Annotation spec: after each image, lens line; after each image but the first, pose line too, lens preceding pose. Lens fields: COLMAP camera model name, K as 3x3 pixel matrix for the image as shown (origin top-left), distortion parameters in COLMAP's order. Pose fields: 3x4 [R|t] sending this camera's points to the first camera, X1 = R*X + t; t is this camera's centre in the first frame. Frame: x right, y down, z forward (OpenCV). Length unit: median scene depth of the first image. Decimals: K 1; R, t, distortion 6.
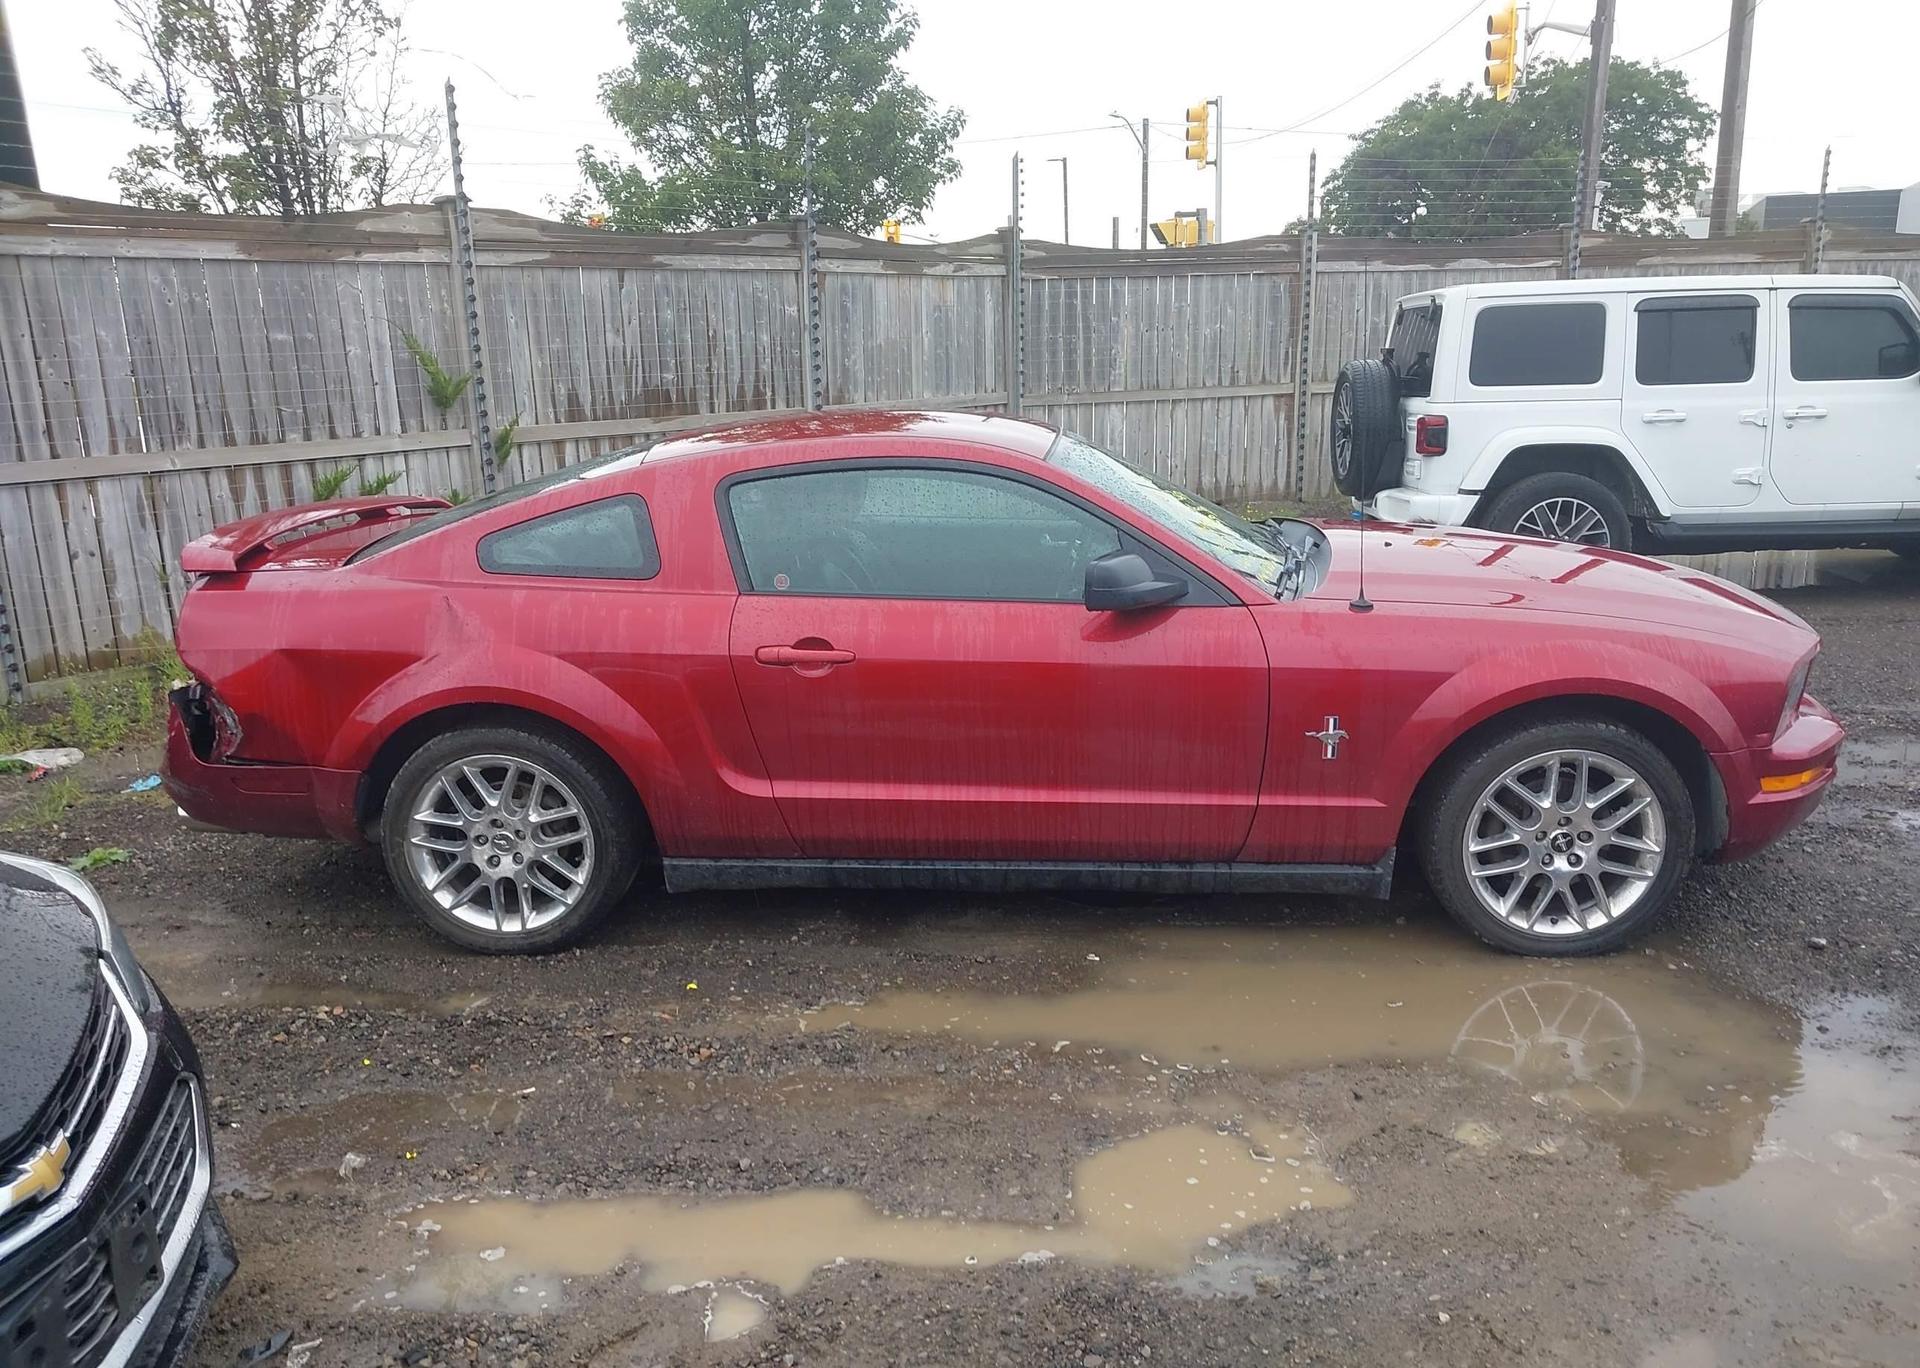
lens RADIAL K [[1548.6, 0, 996.2], [0, 1548.6, 677.0], [0, 0, 1]] dist [0.018413, -0.012876]
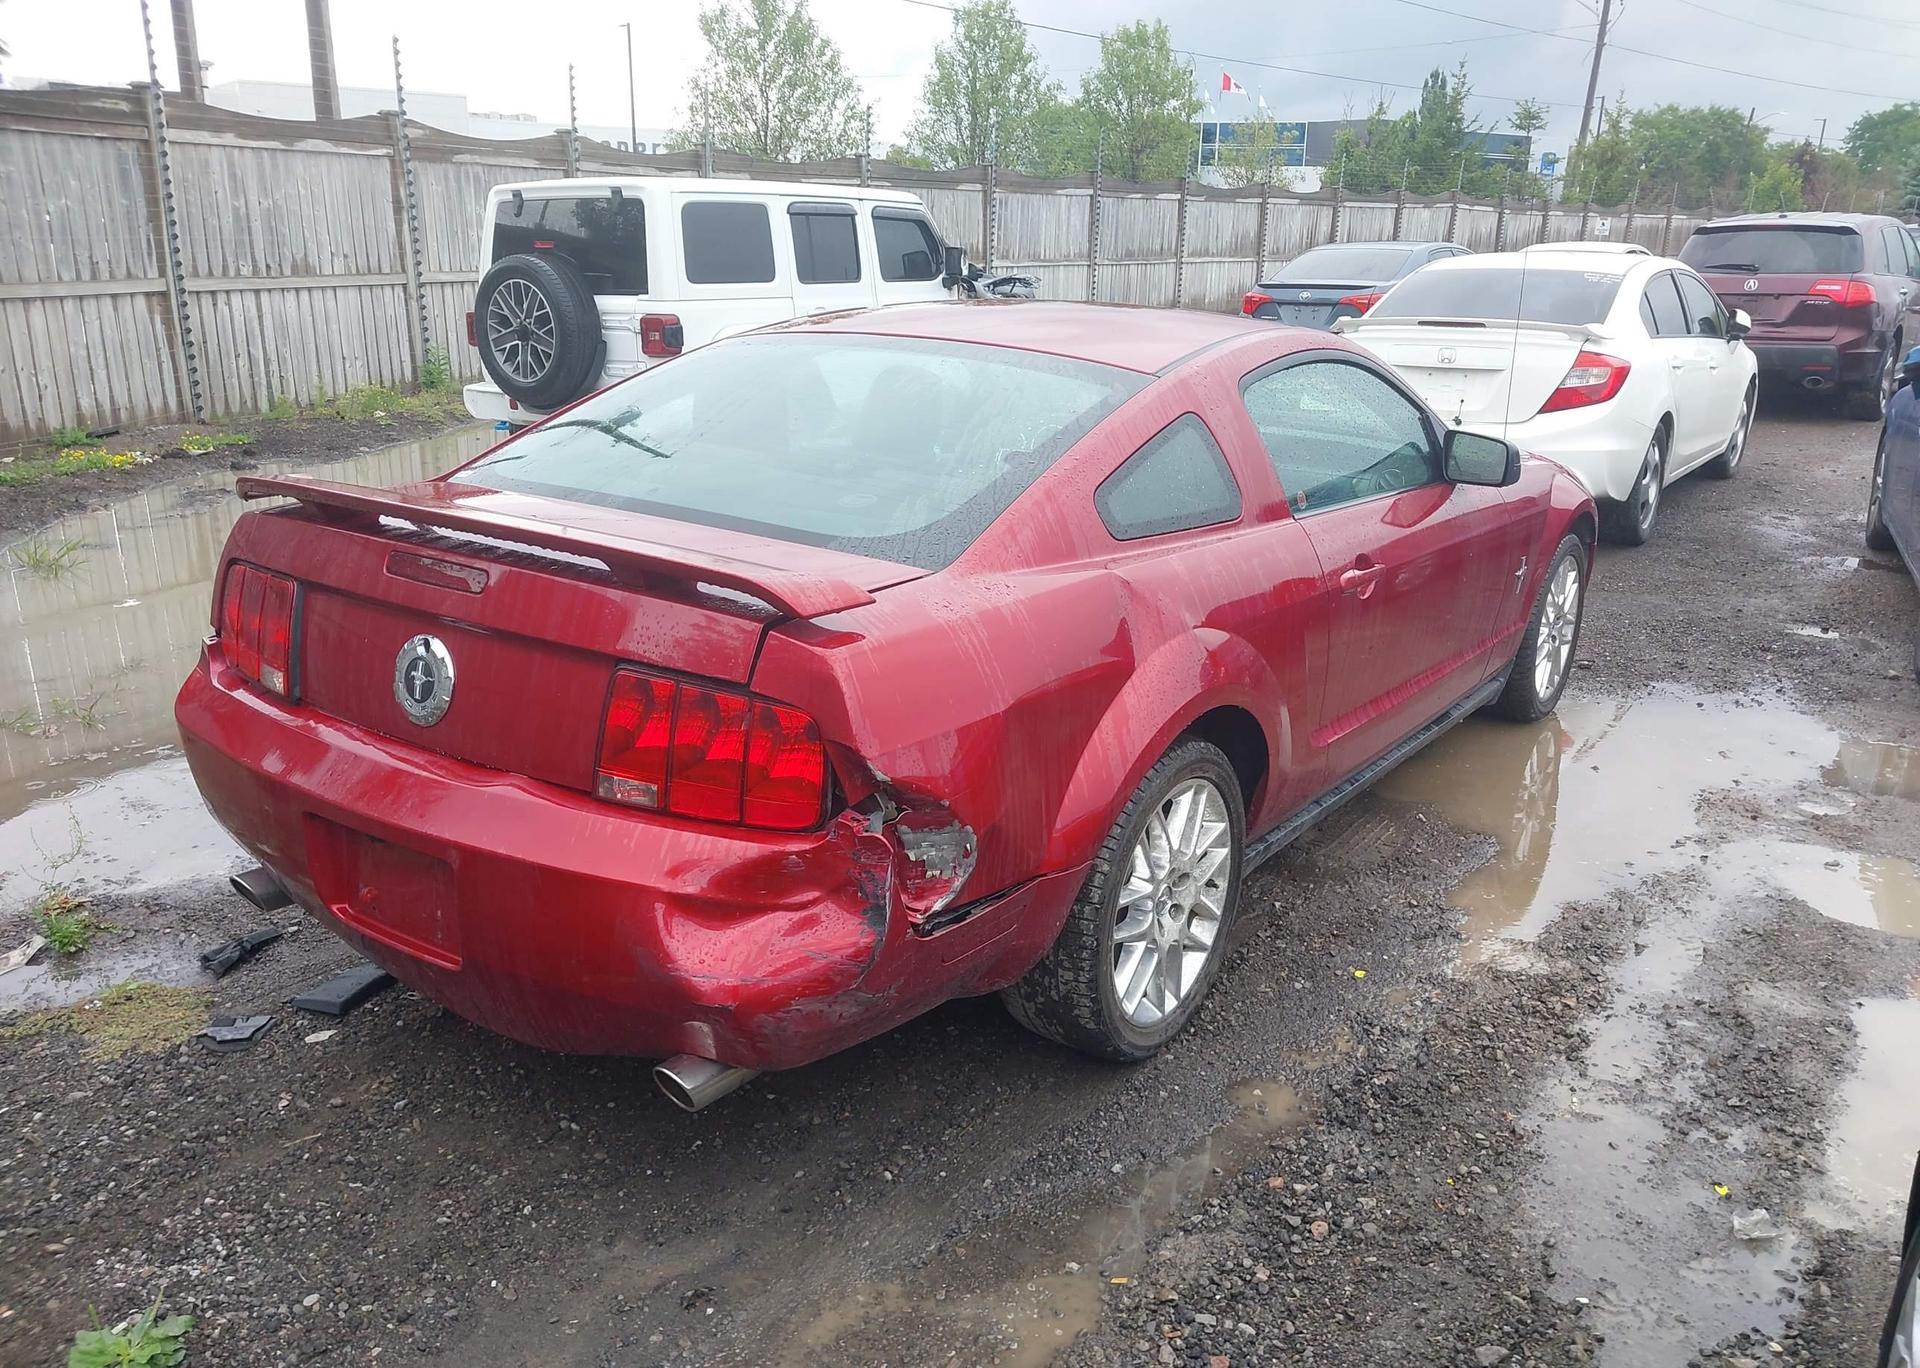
lens RADIAL K [[1548.6, 0, 996.2], [0, 1548.6, 677.0], [0, 0, 1]] dist [0.018413, -0.012876]
pose [[0.518898, -0.204597, 0.829991, -0.305617], [0.154326, 0.977403, 0.144452, -0.035446], [-0.840790, 0.053133, 0.538747, 0.203682]]
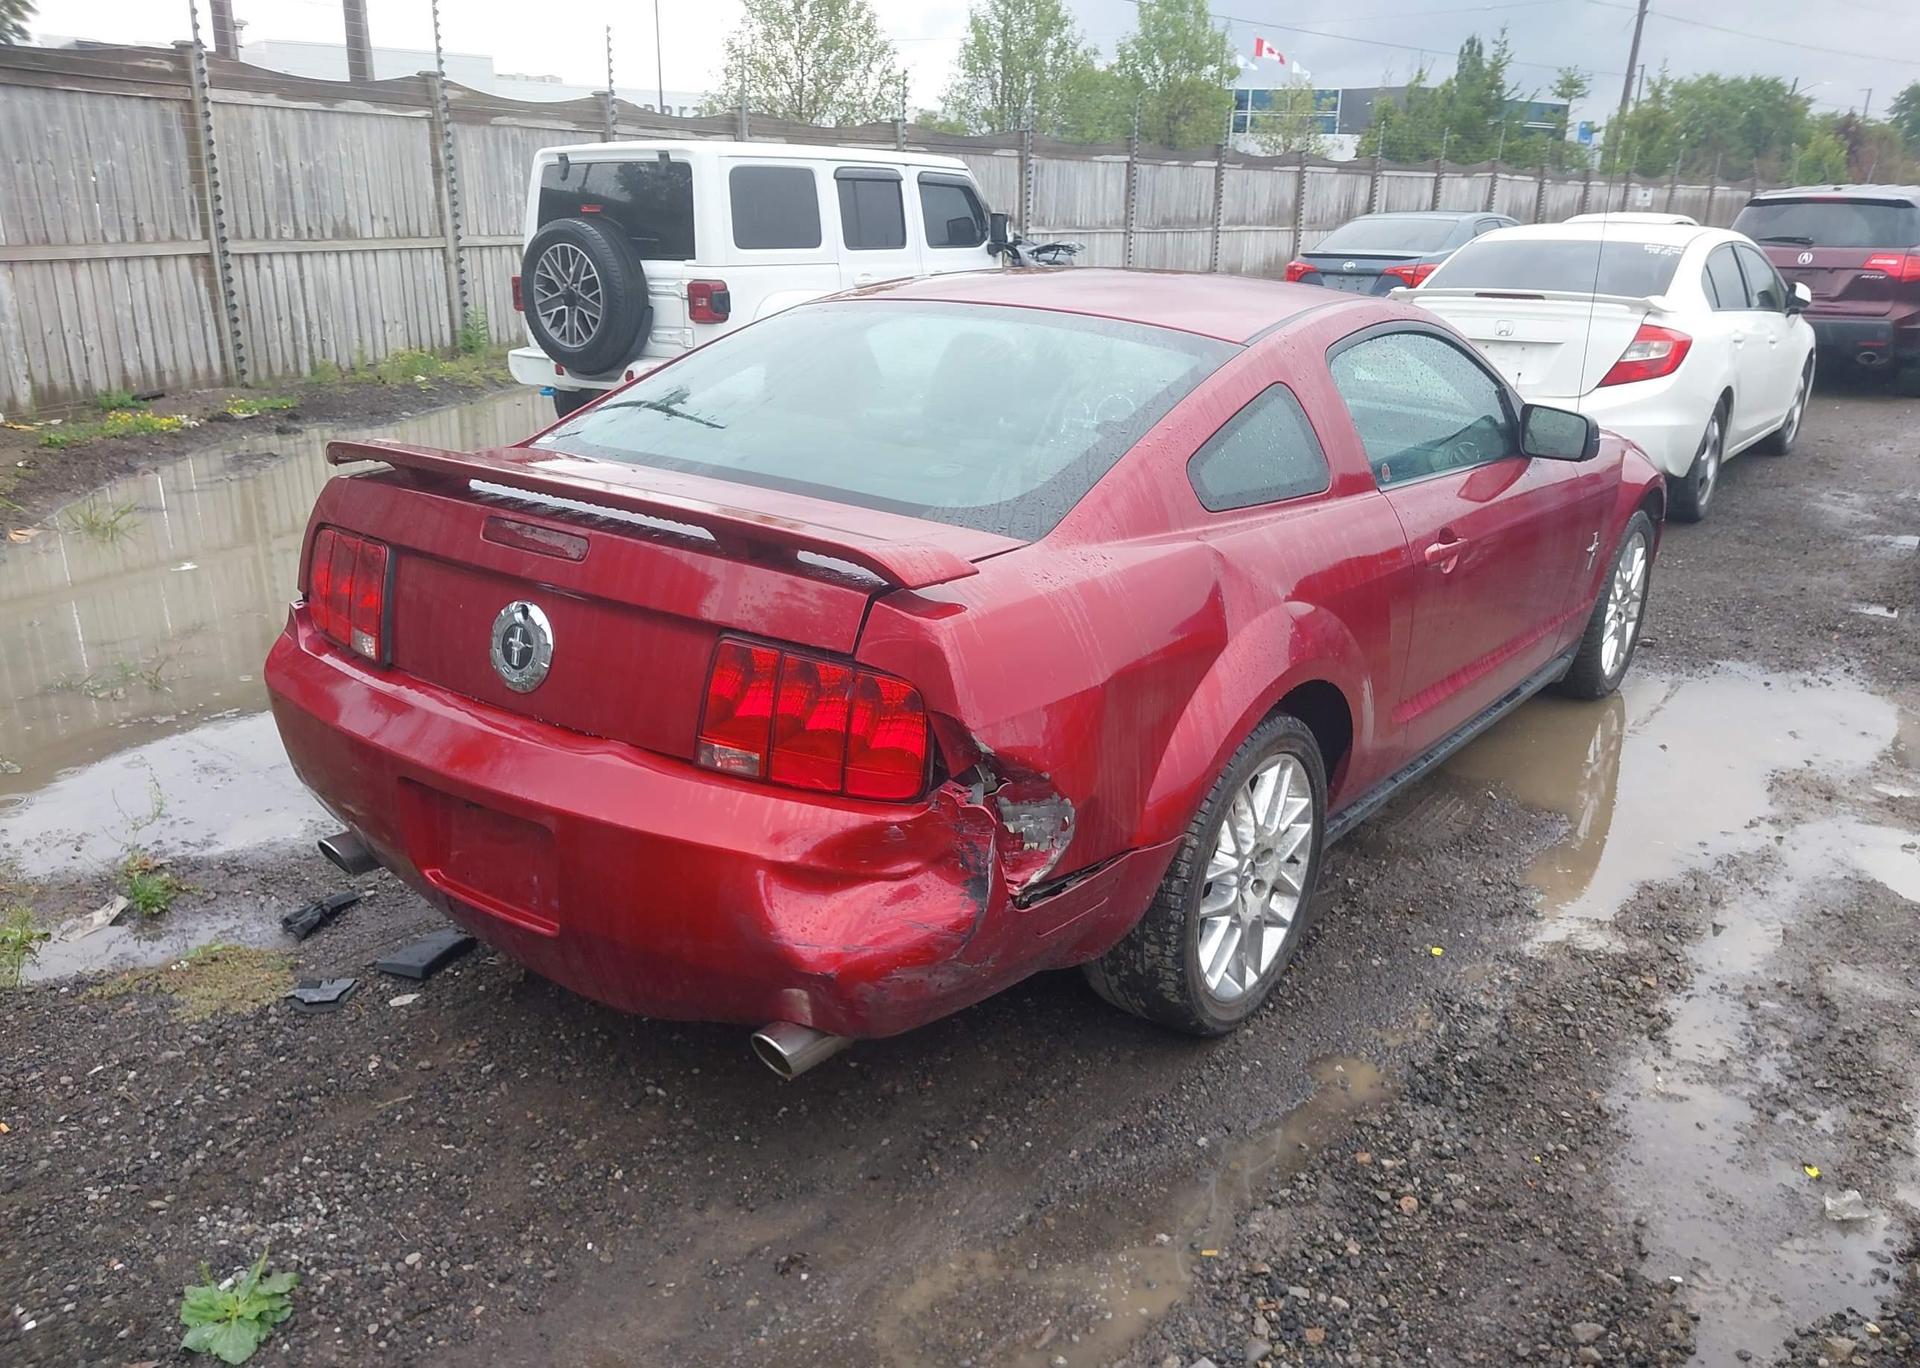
lens RADIAL K [[1555.3, 0, 1001.0], [0, 1555.3, 685.6], [0, 0, 1]] dist [0.008872, -0.001247]
pose [[0.530695, -0.218806, 0.818833, -0.310430], [0.146201, 0.975253, 0.165850, -0.036880], [-0.834858, 0.031699, 0.549552, 0.212300]]
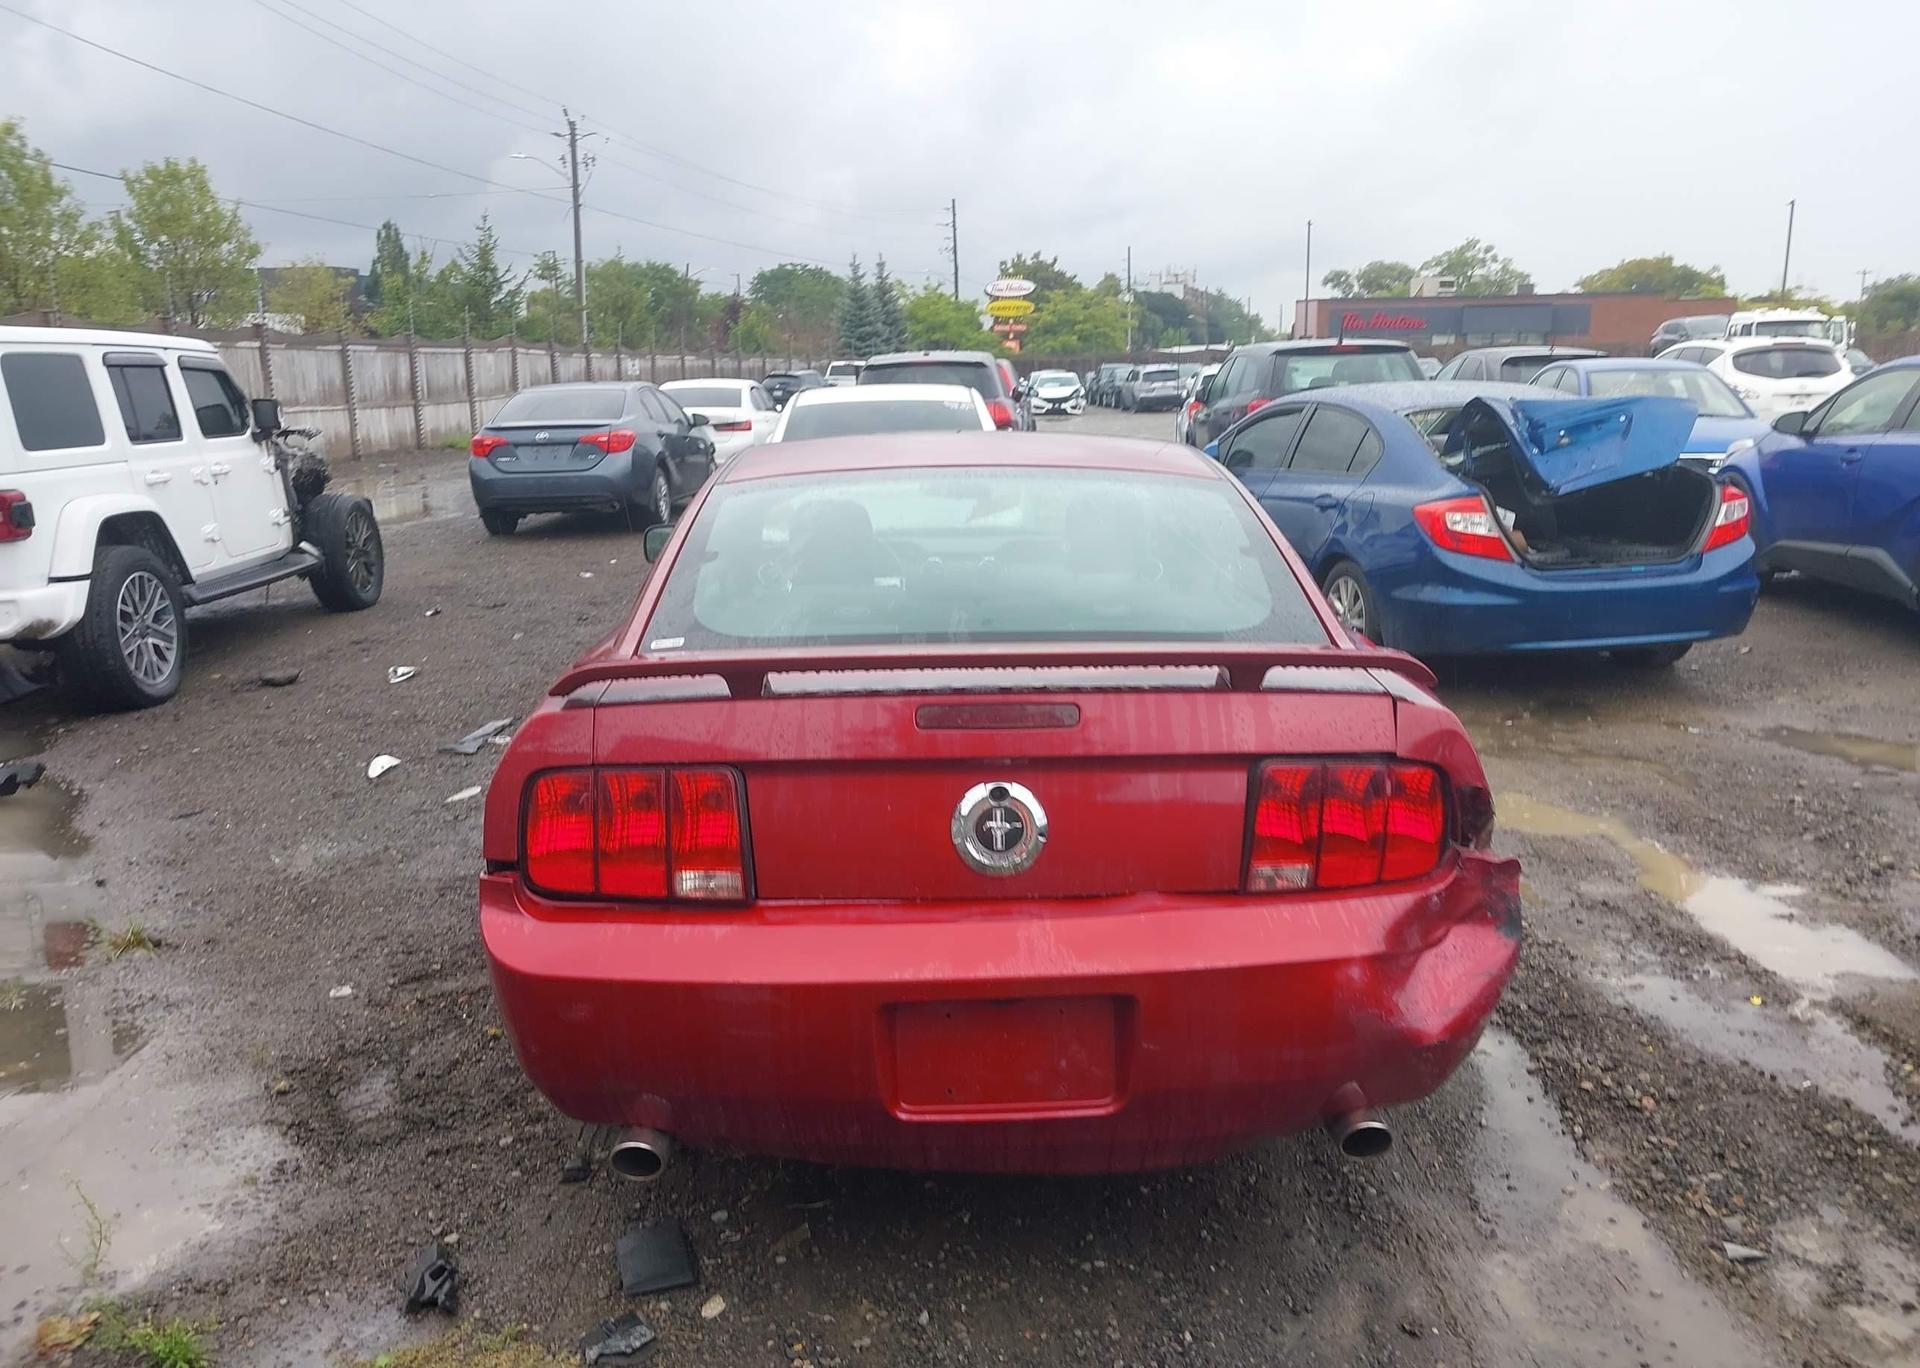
lens RADIAL K [[1505.1, 0, 1029.7], [0, 1505.1, 686.7], [0, 0, 1]] dist [0.007348, 0.004925]
pose [[-0.102796, -0.176501, 0.978918, -0.357222], [0.228876, 0.953529, 0.195957, -0.070747], [-0.968013, 0.244194, -0.057622, 0.382862]]
